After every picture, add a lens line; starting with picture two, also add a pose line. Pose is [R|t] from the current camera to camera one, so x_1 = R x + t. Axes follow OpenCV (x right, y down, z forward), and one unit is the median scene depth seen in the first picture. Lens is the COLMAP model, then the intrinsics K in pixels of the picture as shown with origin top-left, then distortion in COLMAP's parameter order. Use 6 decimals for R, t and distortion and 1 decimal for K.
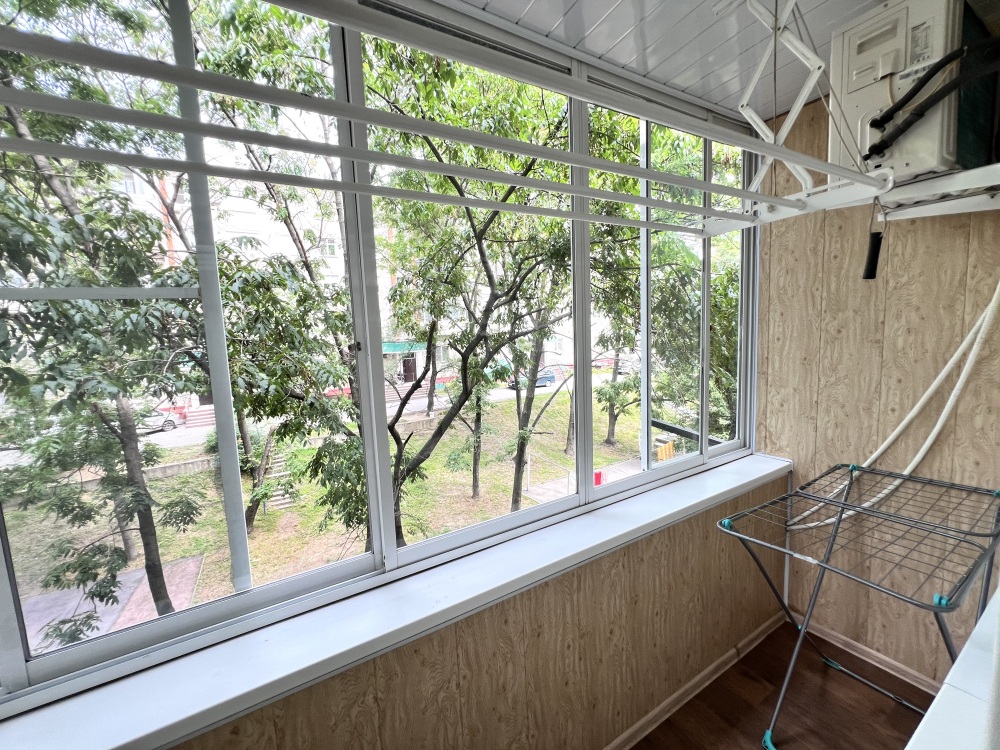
lens RADIAL K [[403.3, 0, 497.2], [0, 403.3, 371.7], [0, 0, 1]] dist [-0.000395, -0.000346]
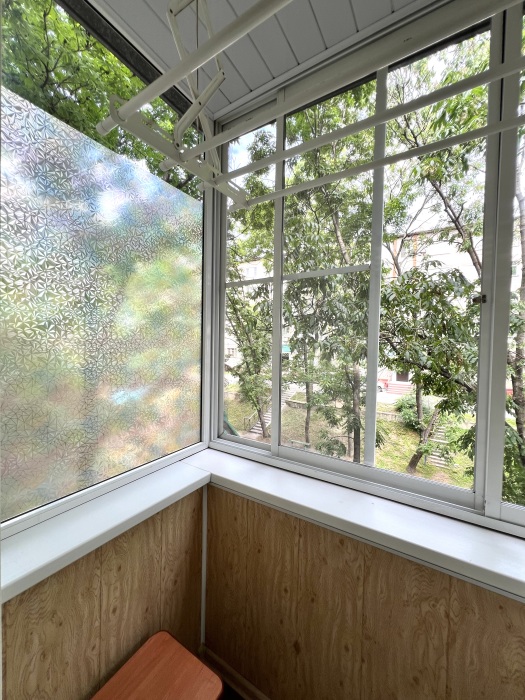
lens RADIAL K [[282.0, 0, 264.0], [0, 282.0, 348.3], [0, 0, 1]] dist [0.002472, 0.000295]
pose [[0.458126, 0.074556, -0.885755, 0.012427], [-0.131697, 0.991172, 0.015314, 0.022567], [0.879077, 0.109635, 0.463900, 0.020156]]
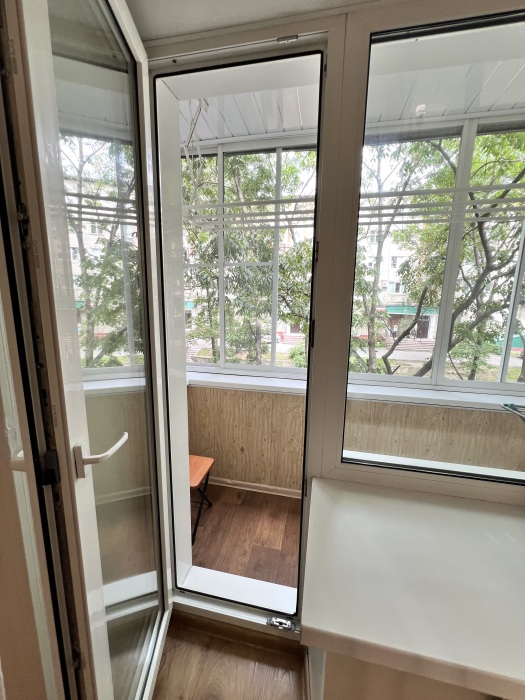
lens RADIAL K [[286.3, 0, 262.5], [0, 286.3, 350.0], [0, 0, 1]] dist [0.000018, 0.000018]
pose [[0.728084, 0.176462, -0.662385, 0.105111], [-0.121659, 0.984222, 0.128475, 0.024915], [0.674605, -0.012955, 0.738065, -0.092924]]
